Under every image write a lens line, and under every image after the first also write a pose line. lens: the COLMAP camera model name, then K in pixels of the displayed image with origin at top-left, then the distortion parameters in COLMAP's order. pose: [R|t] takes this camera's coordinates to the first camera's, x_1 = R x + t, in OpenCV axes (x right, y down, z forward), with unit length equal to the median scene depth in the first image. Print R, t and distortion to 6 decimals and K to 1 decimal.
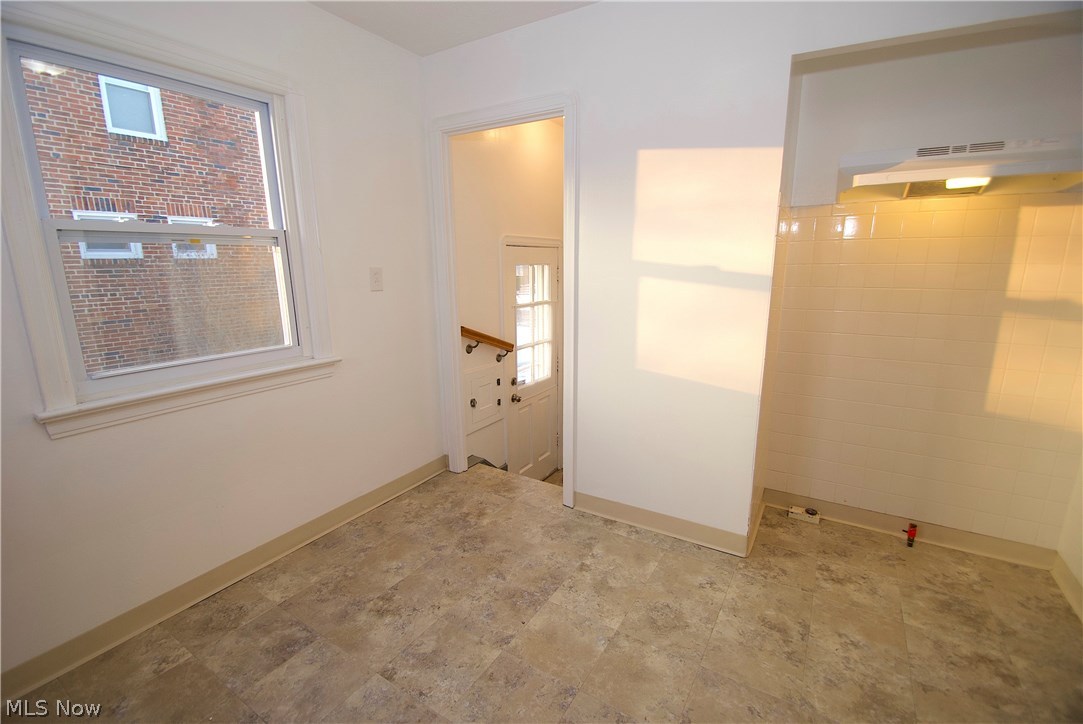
lens RADIAL K [[472.1, 0, 540.9], [0, 472.1, 362.7], [0, 0, 1]] dist [-0.005106, -0.001543]
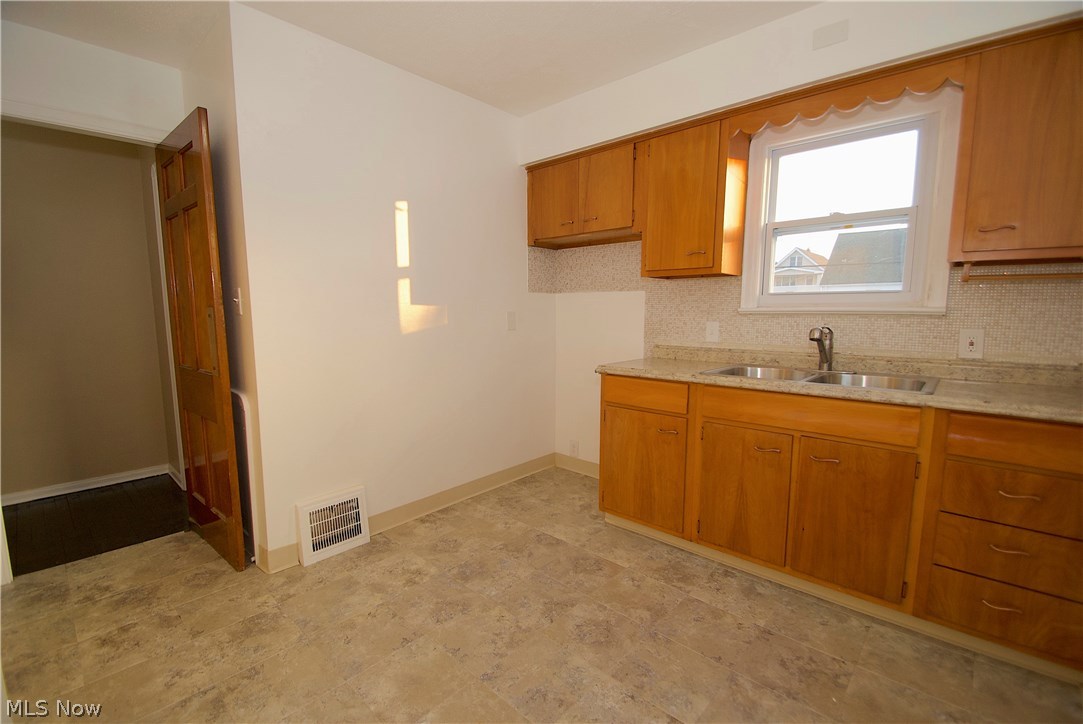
lens RADIAL K [[472.1, 0, 541.9], [0, 472.1, 364.4], [0, 0, 1]] dist [-0.005106, -0.001543]
pose [[-0.982751, -0.007645, 0.184777, -0.235747], [0.052330, 0.946816, 0.317491, -0.266068], [-0.177377, 0.321684, -0.930084, 1.656532]]
